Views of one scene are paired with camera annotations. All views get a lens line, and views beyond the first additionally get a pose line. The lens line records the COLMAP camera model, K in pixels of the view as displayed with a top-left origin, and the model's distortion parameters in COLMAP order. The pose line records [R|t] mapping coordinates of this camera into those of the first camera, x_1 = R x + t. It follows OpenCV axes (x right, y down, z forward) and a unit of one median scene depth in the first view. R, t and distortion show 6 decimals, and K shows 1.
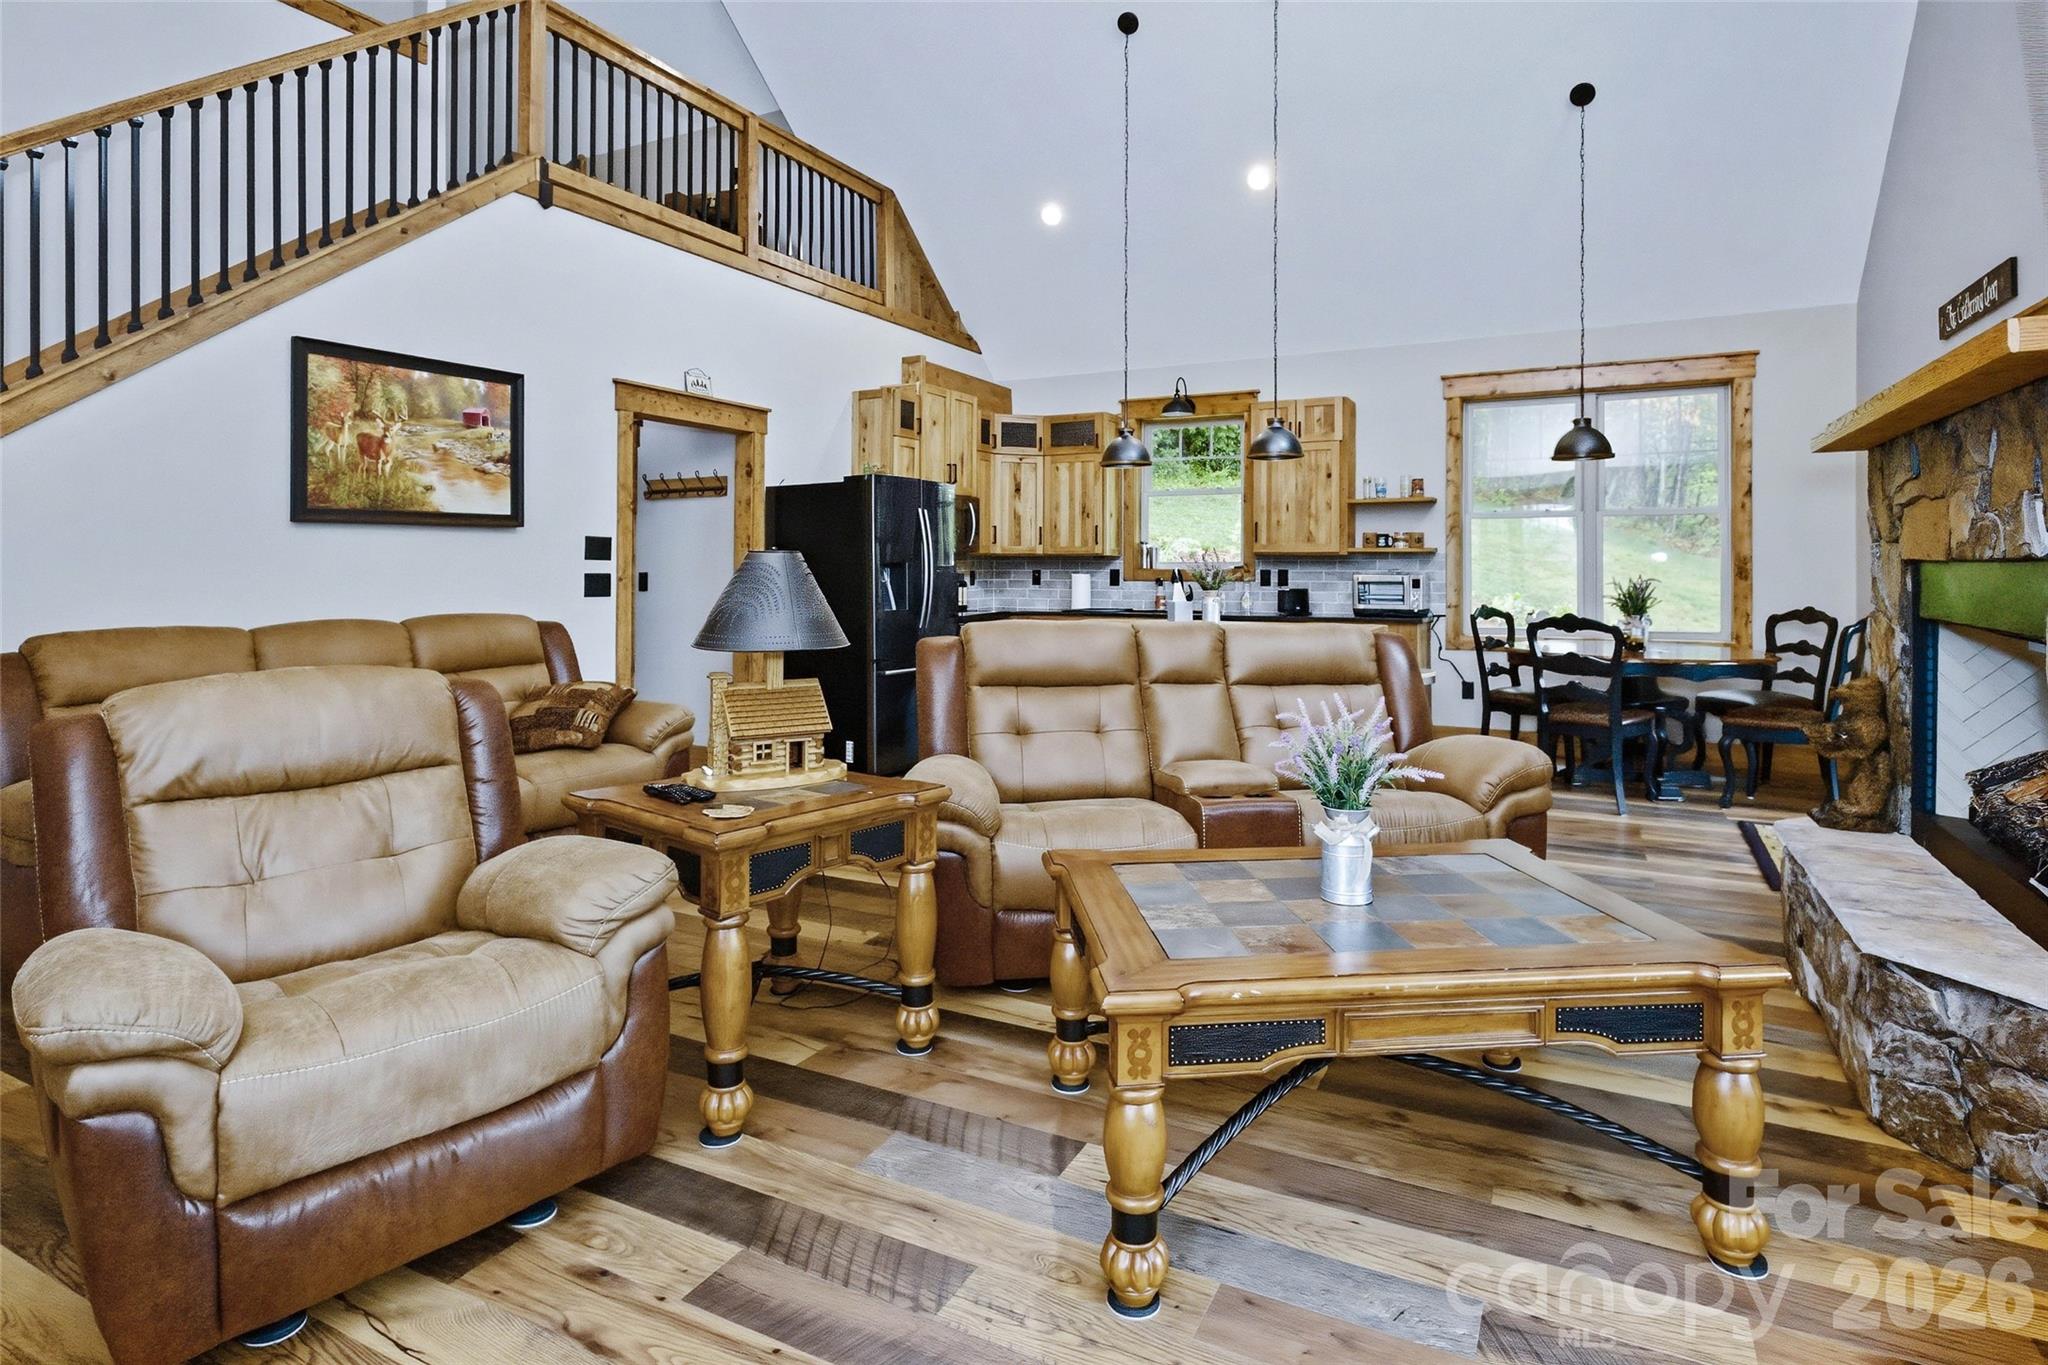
lens RADIAL K [[1077.4, 0, 1027.5], [0, 1077.4, 565.7], [0, 0, 1]] dist [-0.001277, 0.000355]
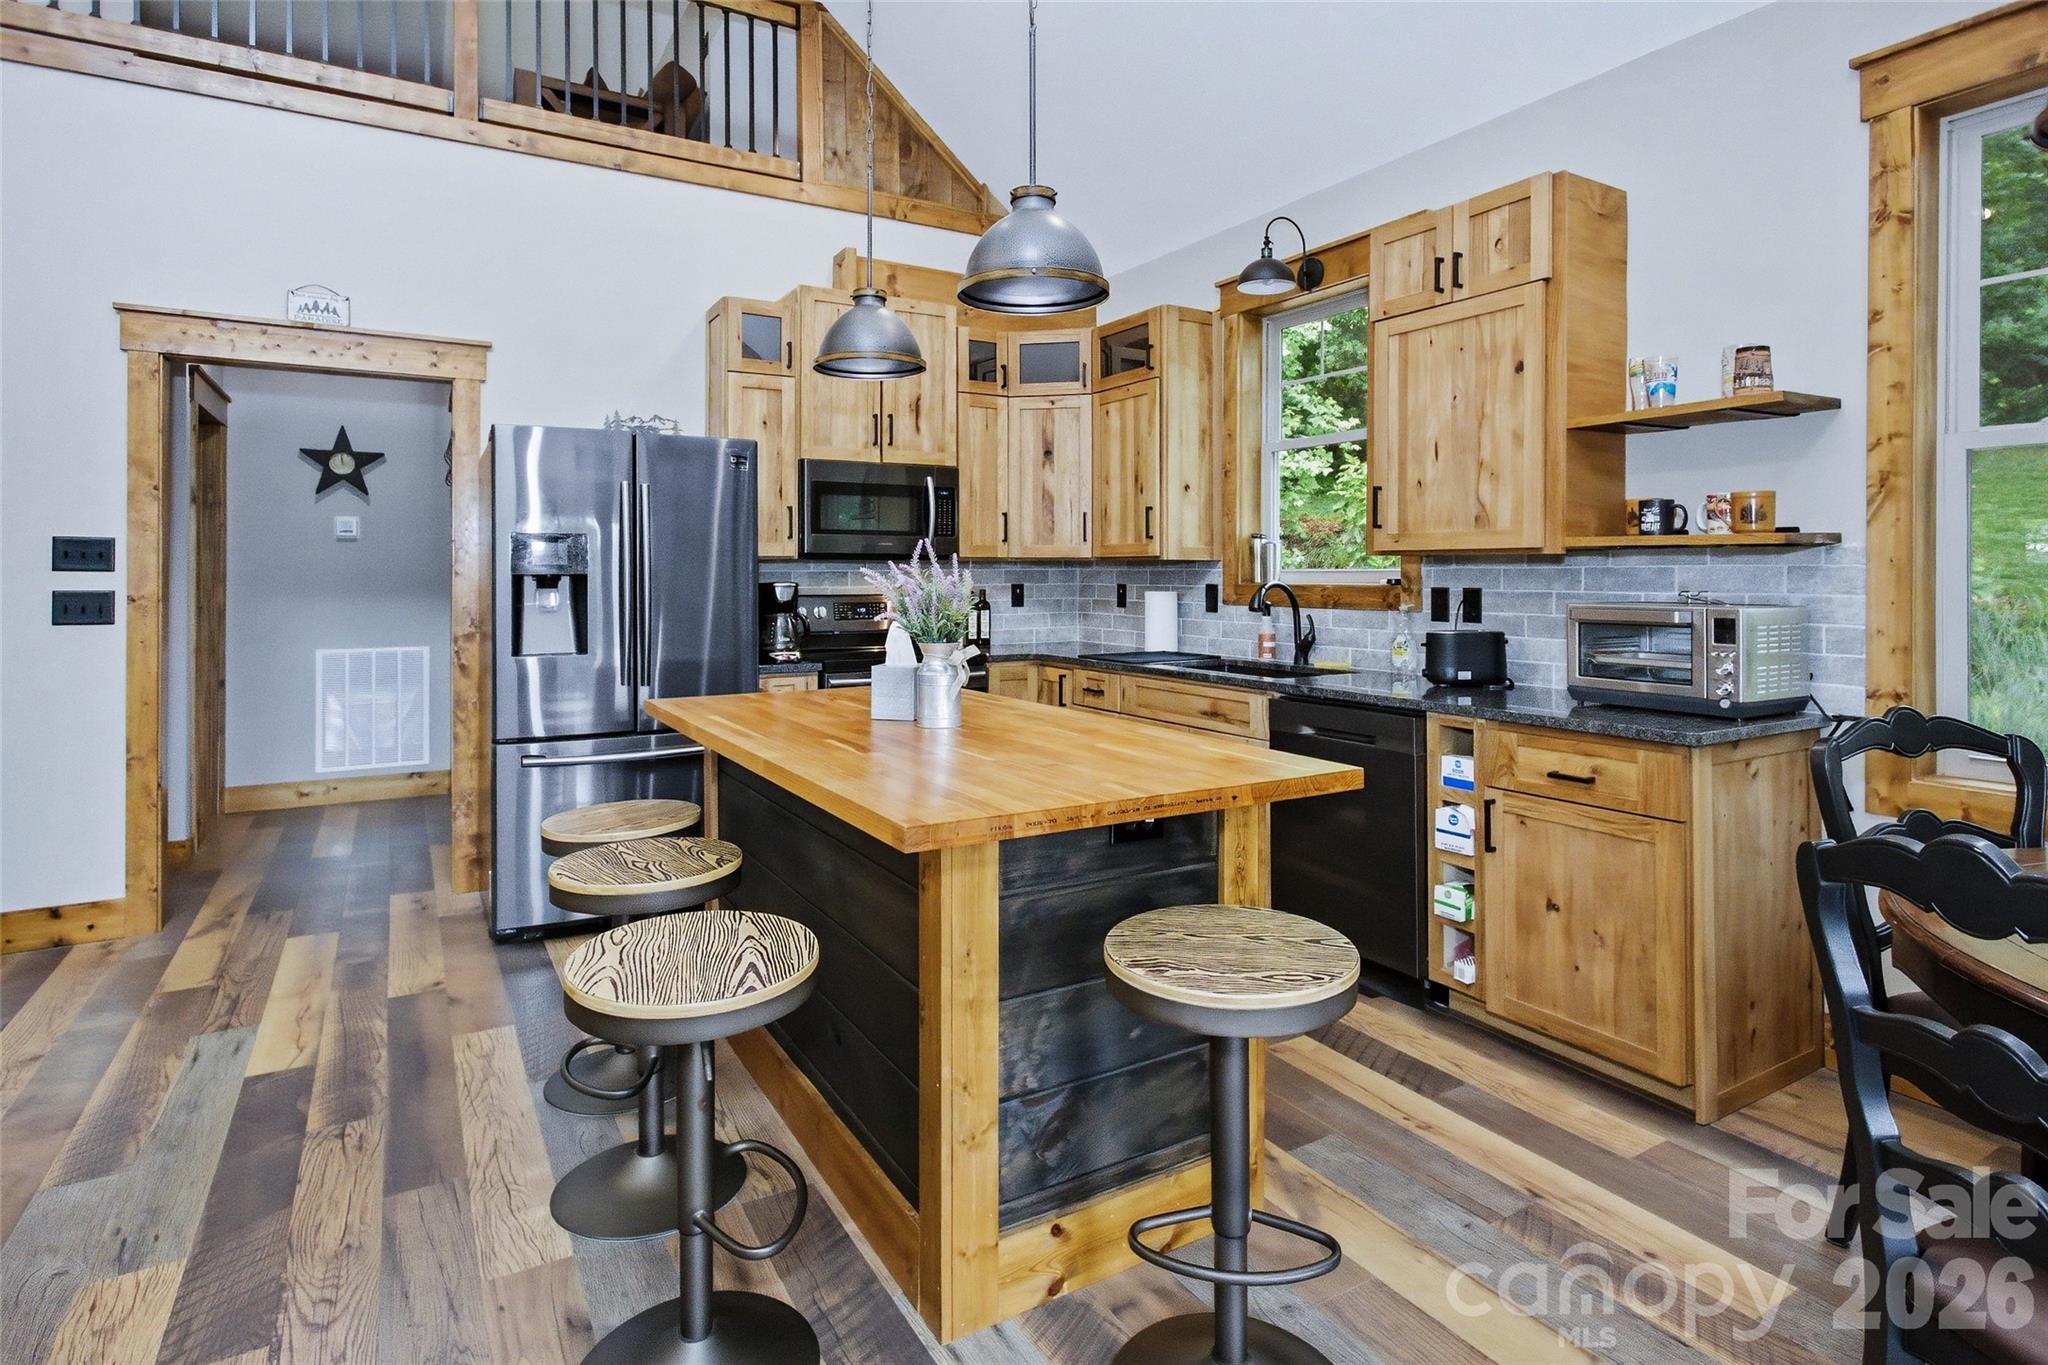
lens RADIAL K [[1061.6, 0, 1023.3], [0, 1061.6, 565.9], [0, 0, 1]] dist [-0.002874, -0.000789]
pose [[0.846351, -0.003305, -0.532615, 0.334148], [0.000799, 0.999988, -0.004935, -0.003700], [0.532625, 0.003752, 0.846343, 0.539566]]
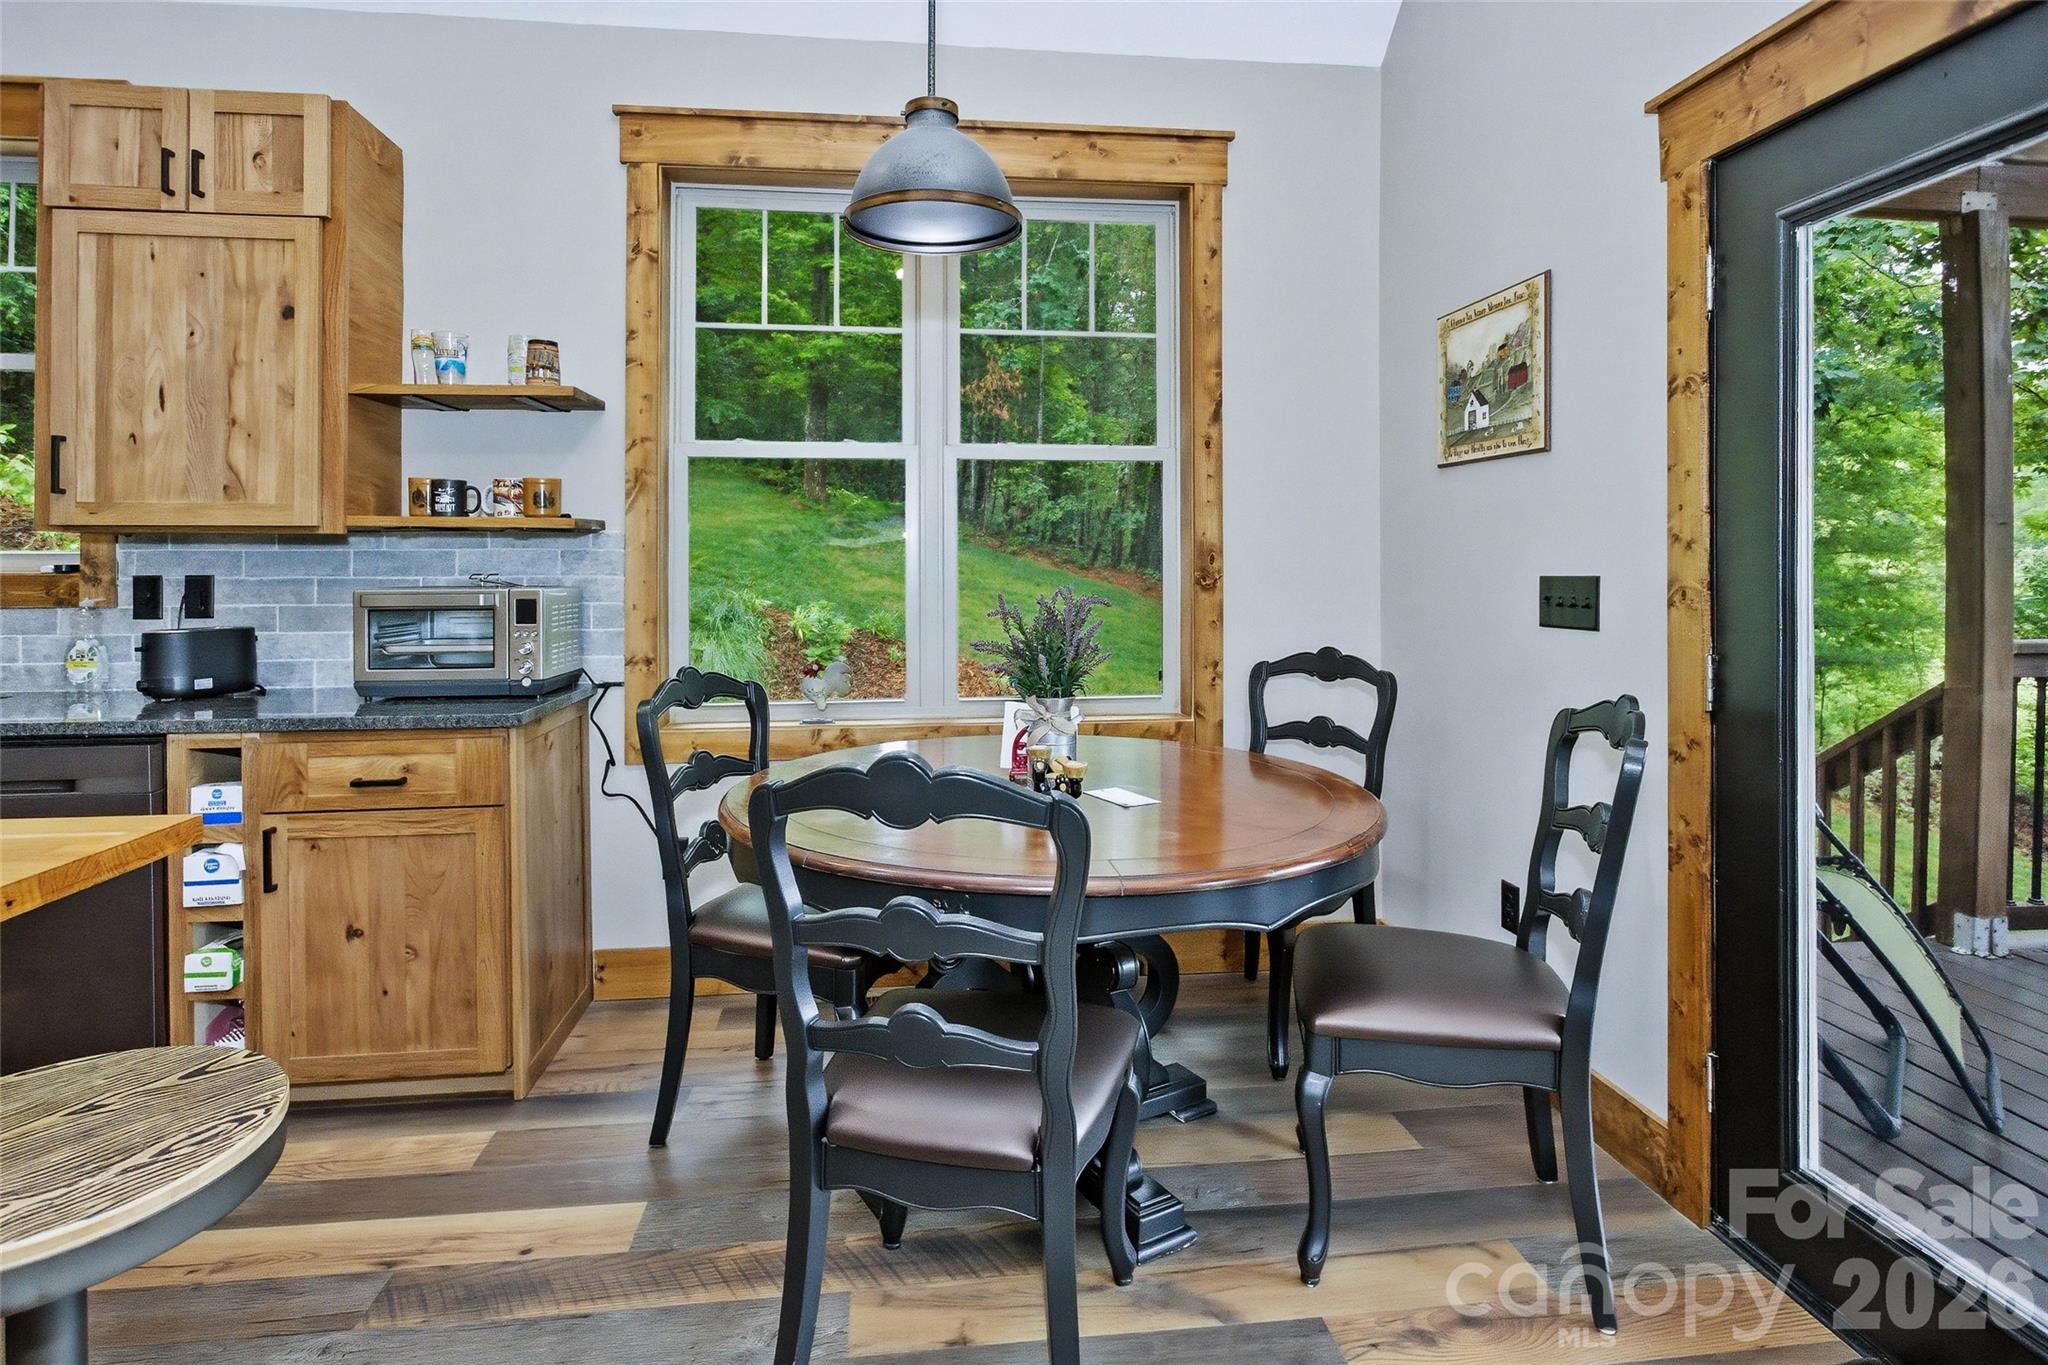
lens RADIAL K [[1061.6, 0, 1023.3], [0, 1061.6, 565.9], [0, 0, 1]] dist [-0.002874, -0.000789]
pose [[0.827188, -0.001360, 0.561924, 0.281871], [0.000854, 0.999999, 0.001164, 0.000406], [-0.561925, -0.000483, 0.827188, 0.566251]]
